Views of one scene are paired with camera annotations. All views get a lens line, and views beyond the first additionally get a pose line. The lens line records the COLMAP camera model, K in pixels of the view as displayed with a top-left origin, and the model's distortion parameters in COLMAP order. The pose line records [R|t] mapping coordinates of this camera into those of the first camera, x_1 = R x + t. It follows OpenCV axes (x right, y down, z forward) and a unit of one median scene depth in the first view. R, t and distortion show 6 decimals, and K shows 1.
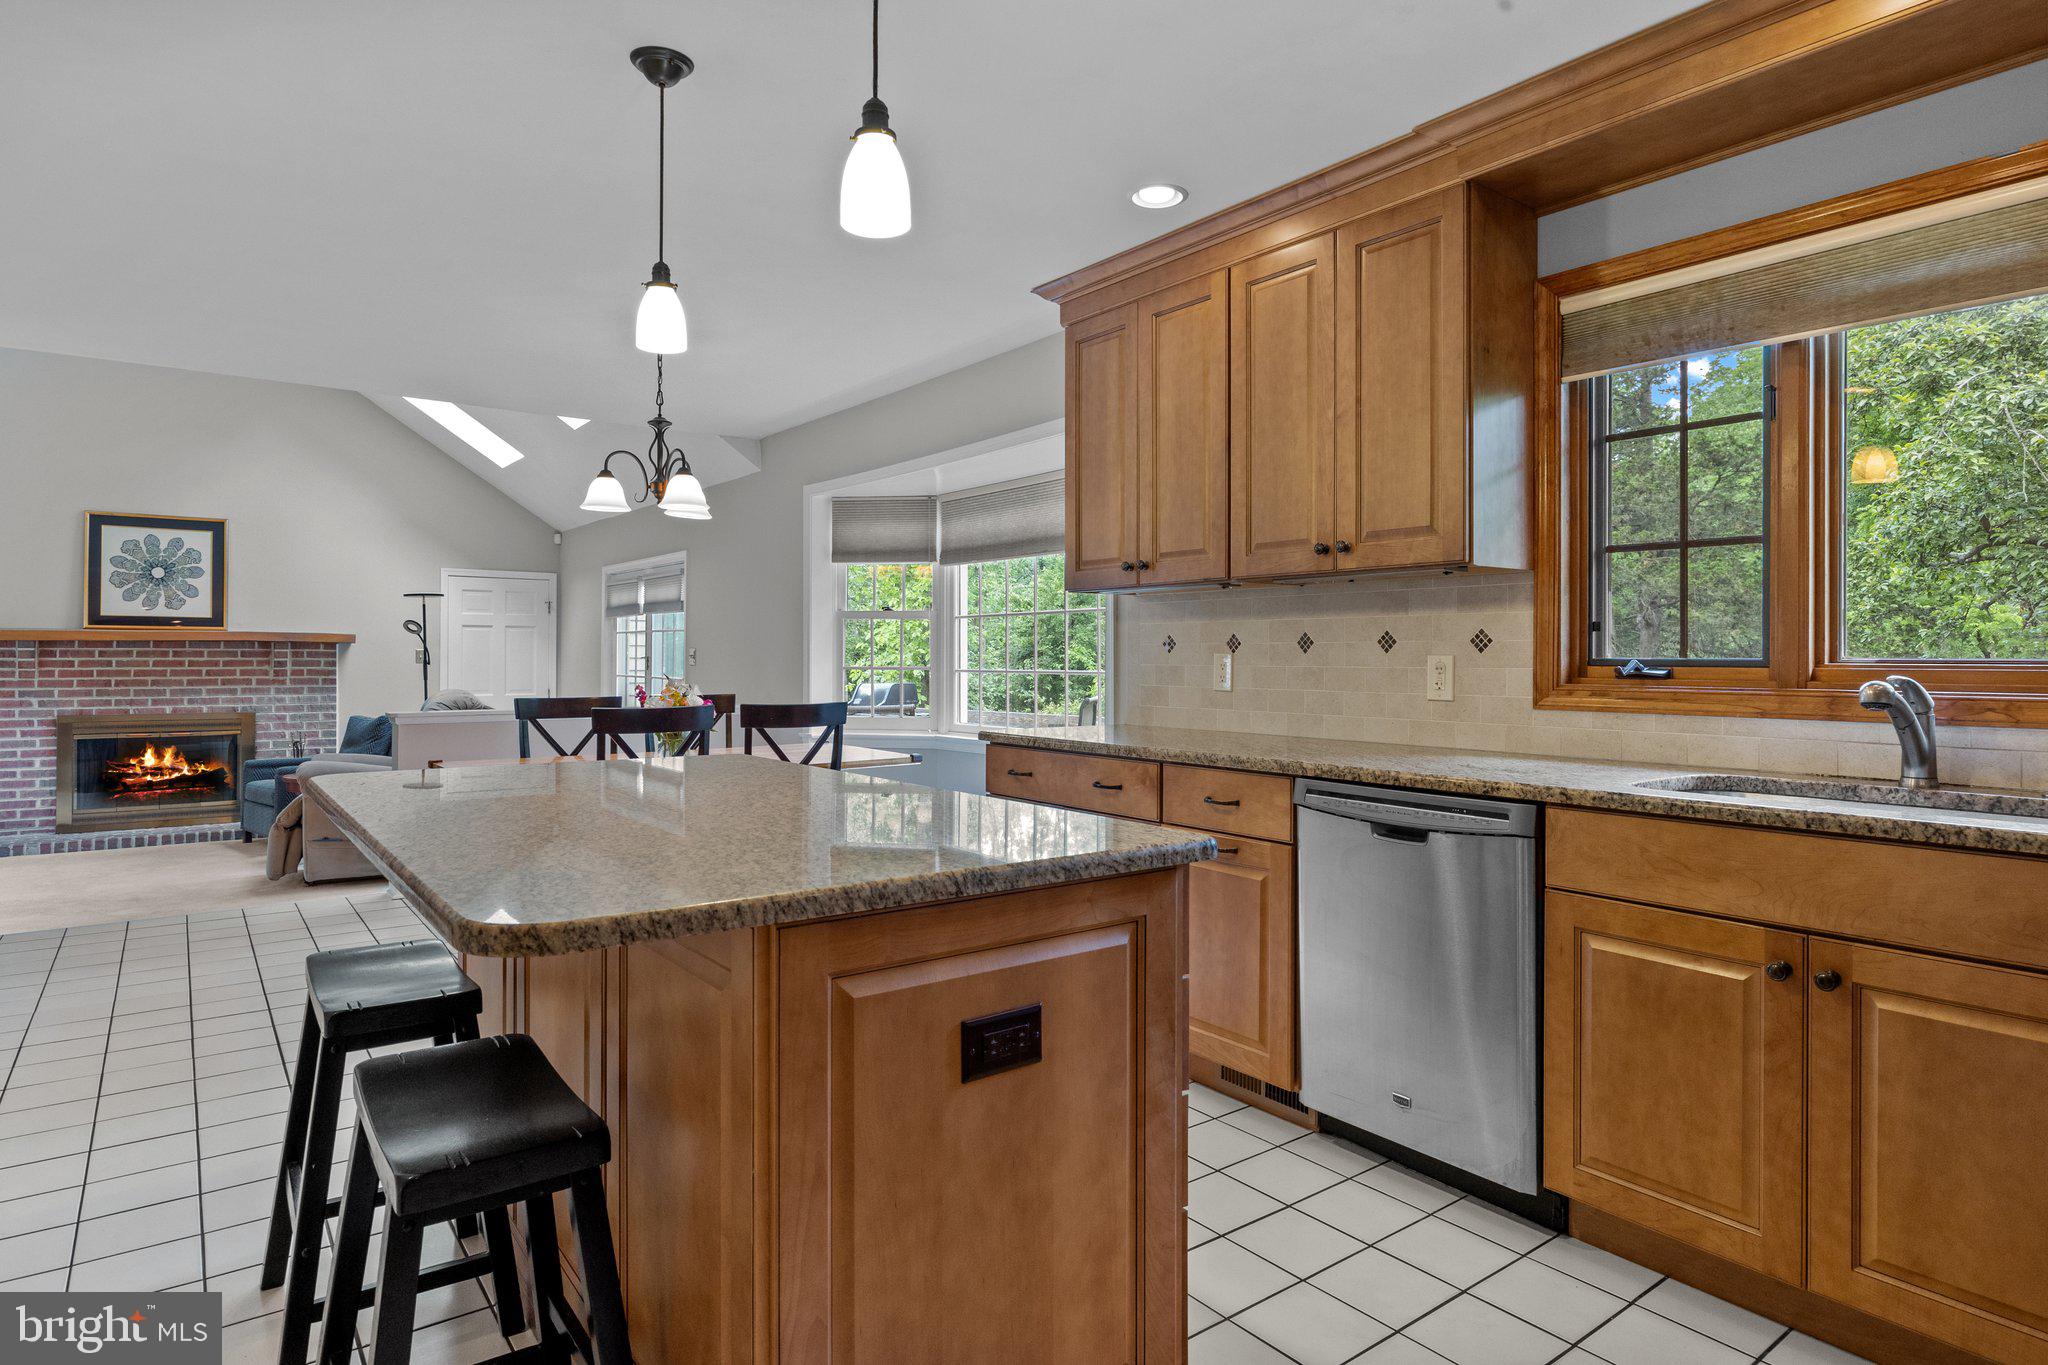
lens RADIAL K [[1125.6, 0, 1028.3], [0, 1125.6, 653.7], [0, 0, 1]] dist [-0.002183, -0.000734]
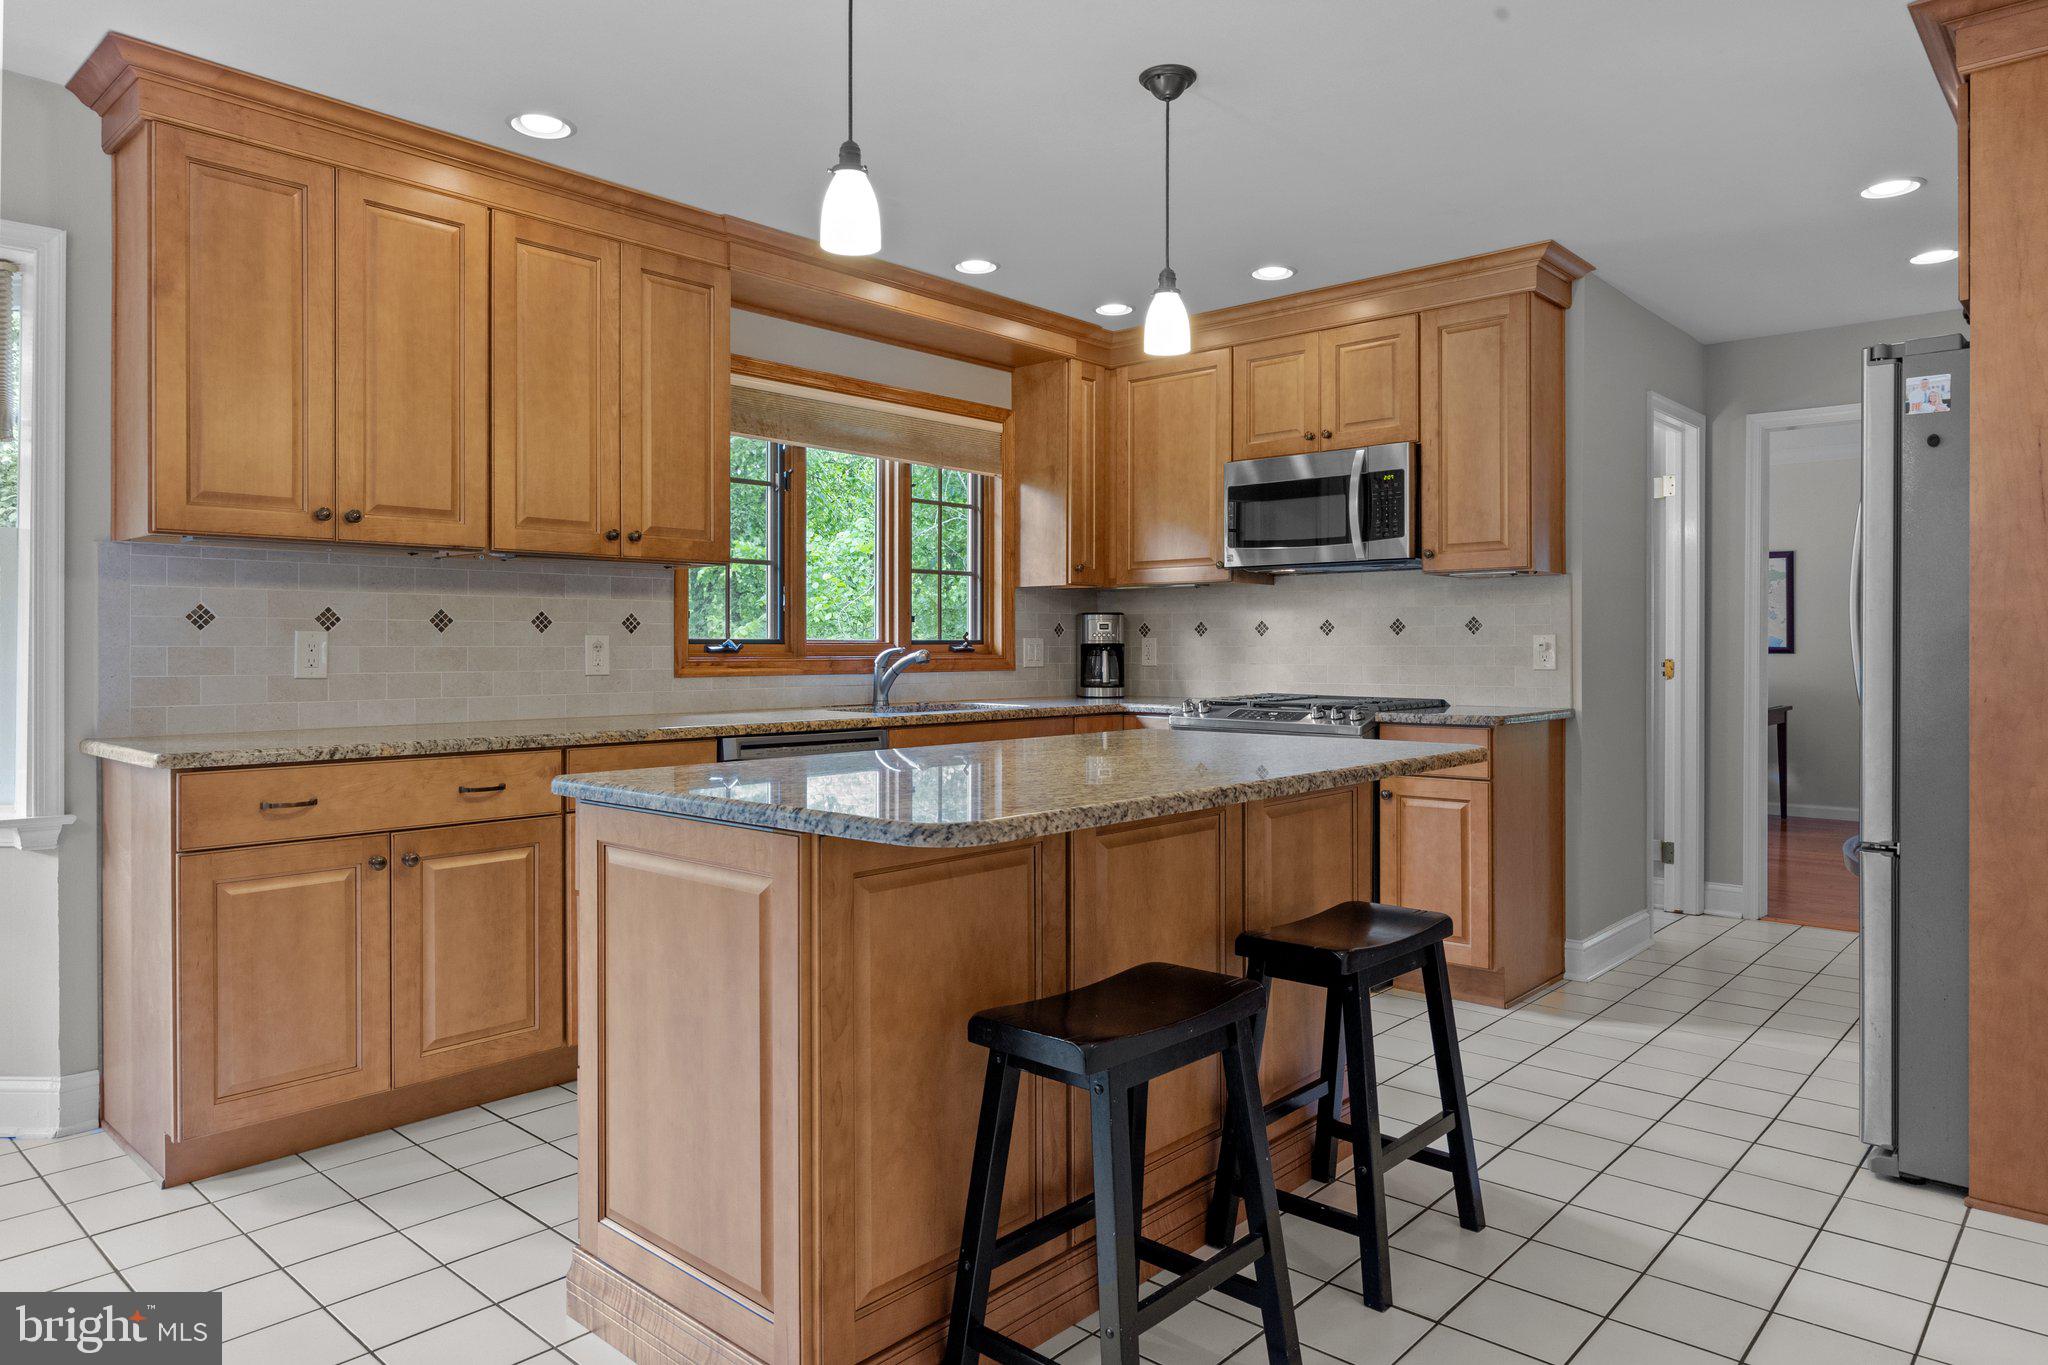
lens RADIAL K [[1284.1, 0, 1028.4], [0, 1284.1, 646.9], [0, 0, 1]] dist [0.023494, 0.000122]
pose [[-0.184166, -0.003483, 0.982889, -0.387061], [-0.003387, 0.999990, 0.002909, 0.003097], [-0.982889, -0.002794, -0.184176, 0.318030]]
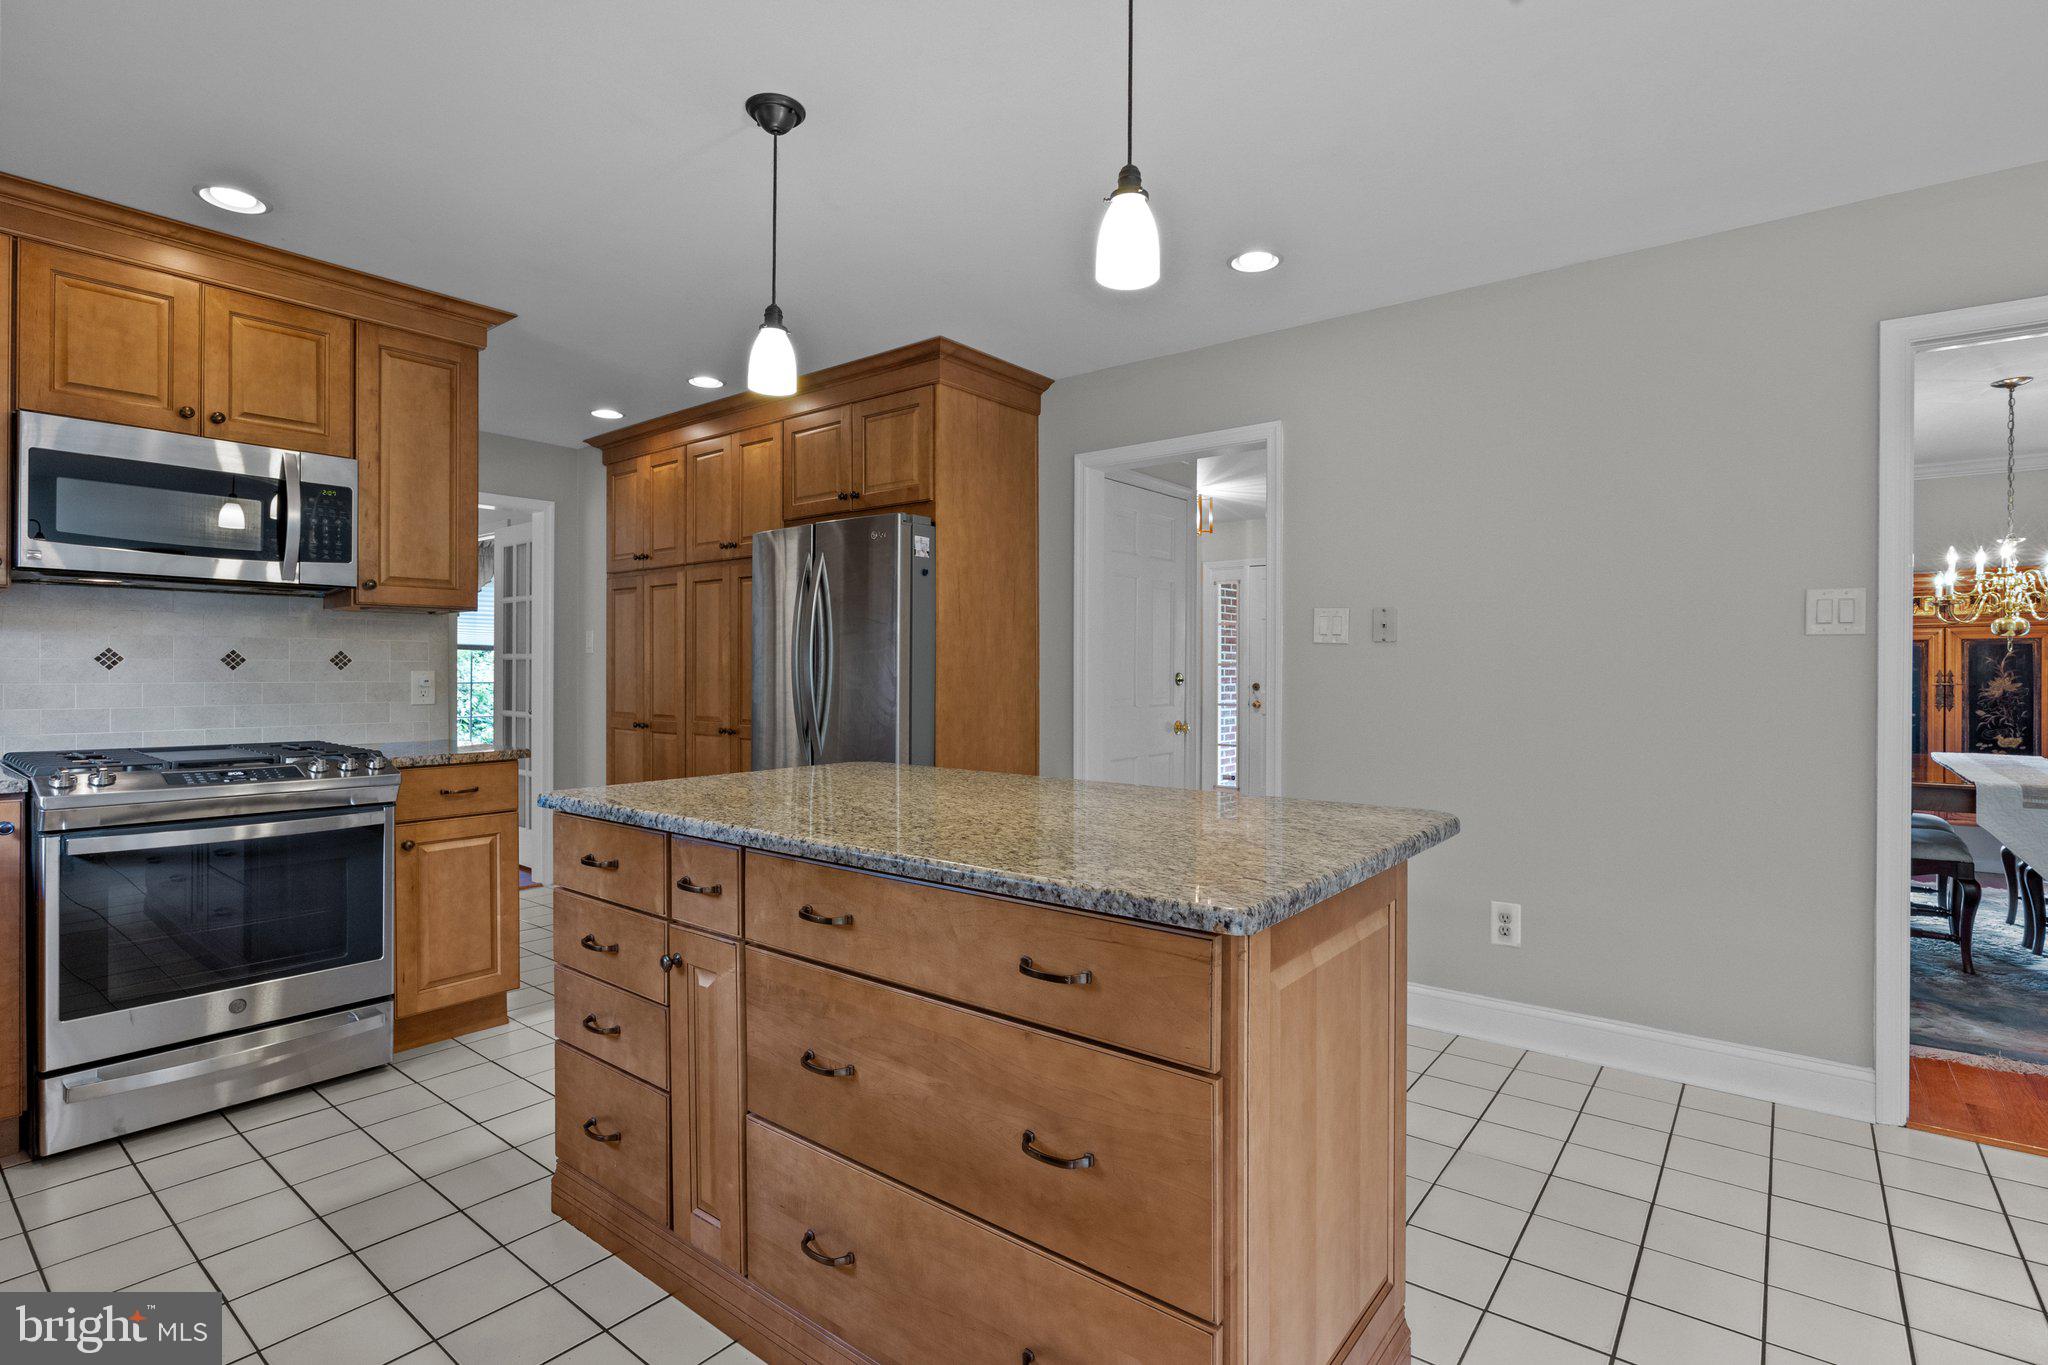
lens RADIAL K [[977.6, 0, 1026.1], [0, 977.6, 676.4], [0, 0, 1]] dist [-0.013338, 0.001390]
pose [[-0.969568, -0.006379, -0.244740, -0.029403], [-0.006546, 0.999979, -0.000131, -0.000747], [0.244735, 0.001475, -0.969589, 0.491184]]
